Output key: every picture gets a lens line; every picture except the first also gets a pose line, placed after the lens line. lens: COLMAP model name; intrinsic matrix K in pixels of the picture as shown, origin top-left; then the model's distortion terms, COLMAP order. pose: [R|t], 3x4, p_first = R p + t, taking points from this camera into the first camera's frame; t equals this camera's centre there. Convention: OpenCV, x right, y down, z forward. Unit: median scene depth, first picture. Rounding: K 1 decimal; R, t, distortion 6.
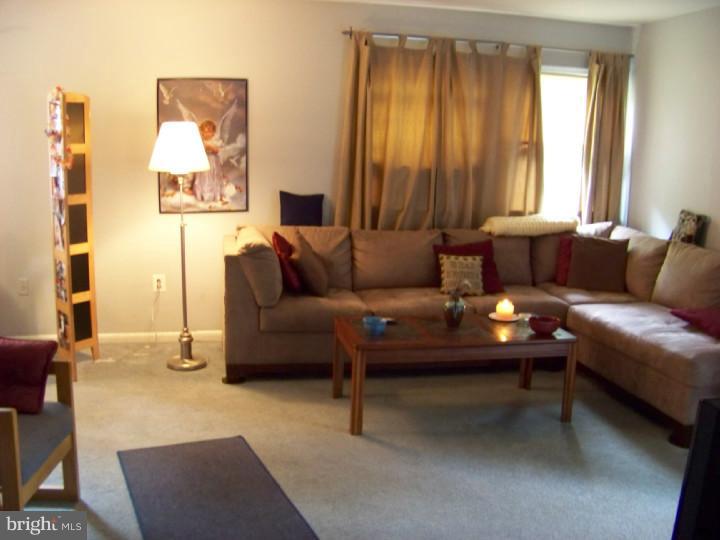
lens RADIAL K [[720.9, 0, 360.2], [0, 720.9, 268.6], [0, 0, 1]] dist [-0.147829, 0.000000]
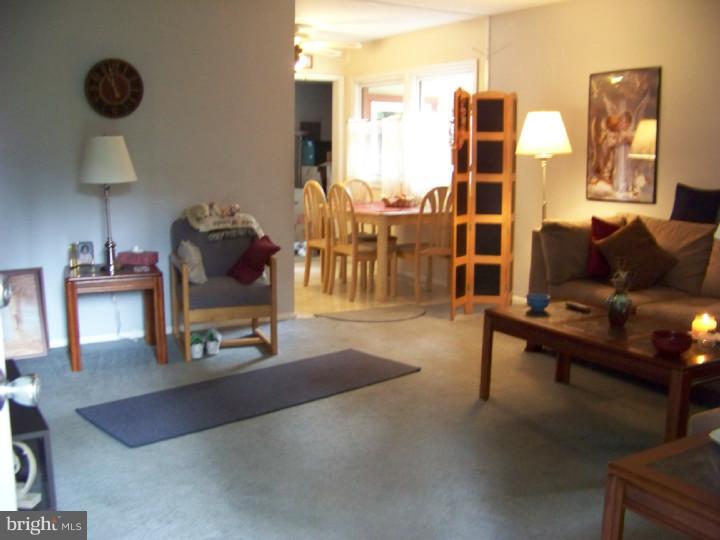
lens RADIAL K [[720.9, 0, 359.4], [0, 720.9, 271.3], [0, 0, 1]] dist [-0.147829, 0.000000]
pose [[0.367004, 0.136940, -0.920085, 0.591932], [-0.162908, 0.983281, 0.081365, -0.002621], [0.915843, 0.120027, 0.383176, 0.291906]]
